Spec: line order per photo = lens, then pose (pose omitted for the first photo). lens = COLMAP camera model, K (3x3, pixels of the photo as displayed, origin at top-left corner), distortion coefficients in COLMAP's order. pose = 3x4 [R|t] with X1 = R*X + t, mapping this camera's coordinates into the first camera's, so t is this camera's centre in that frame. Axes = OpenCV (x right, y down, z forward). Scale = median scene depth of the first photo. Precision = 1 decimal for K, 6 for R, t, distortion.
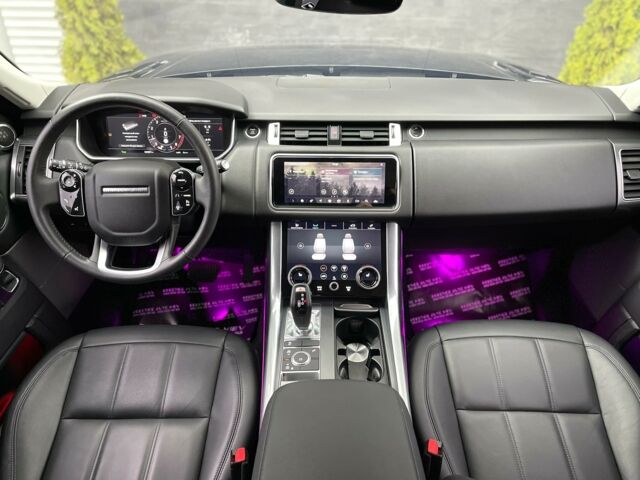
lens RADIAL K [[477.3, 0, 323.5], [0, 477.3, 240.2], [0, 0, 1]] dist [0.072519, -0.096979]
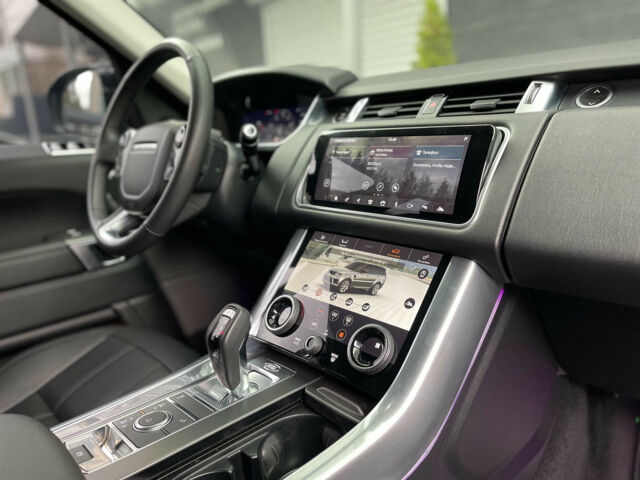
lens RADIAL K [[477.3, 0, 323.5], [0, 477.3, 240.2], [0, 0, 1]] dist [0.072519, -0.096979]
pose [[0.688340, 0.130716, -0.713513, 0.387292], [-0.335728, 0.929347, -0.153626, 0.066530], [0.643020, 0.345293, 0.683592, 0.593633]]
